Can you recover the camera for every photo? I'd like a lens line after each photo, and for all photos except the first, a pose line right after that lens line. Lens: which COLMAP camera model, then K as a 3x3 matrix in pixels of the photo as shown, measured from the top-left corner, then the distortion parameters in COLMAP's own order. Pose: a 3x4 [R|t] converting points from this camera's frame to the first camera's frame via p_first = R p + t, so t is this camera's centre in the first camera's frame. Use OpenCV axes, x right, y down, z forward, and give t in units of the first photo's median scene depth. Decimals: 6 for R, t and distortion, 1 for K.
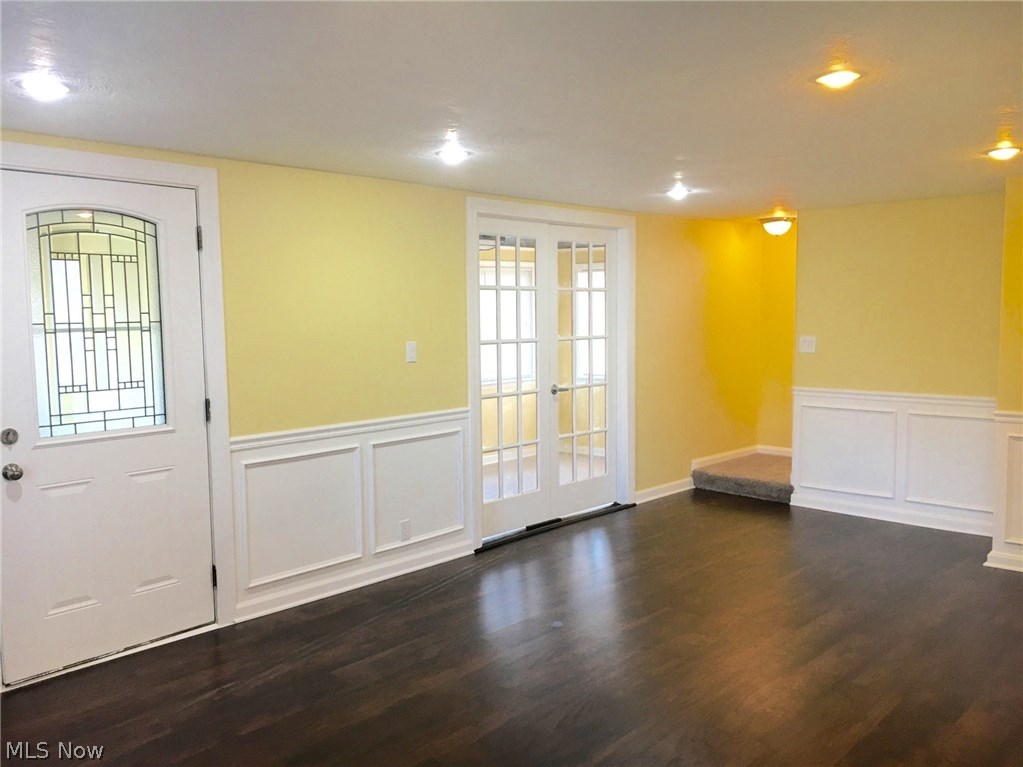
lens RADIAL K [[875.3, 0, 515.2], [0, 875.3, 383.7], [0, 0, 1]] dist [0.058503, -0.046155]
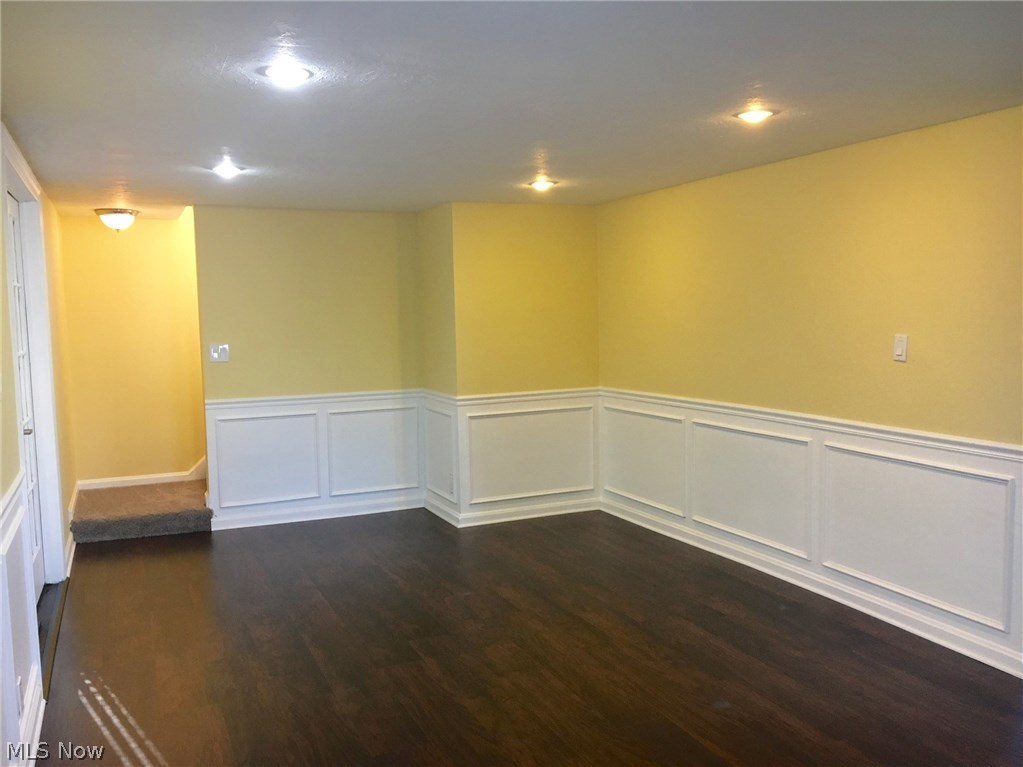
lens RADIAL K [[875.3, 0, 513.5], [0, 875.3, 385.9], [0, 0, 1]] dist [0.058503, -0.046155]
pose [[0.427983, -0.082588, 0.900005, -0.711134], [0.094525, 0.994445, 0.046305, -0.045901], [-0.898830, 0.065255, 0.433412, 0.635345]]
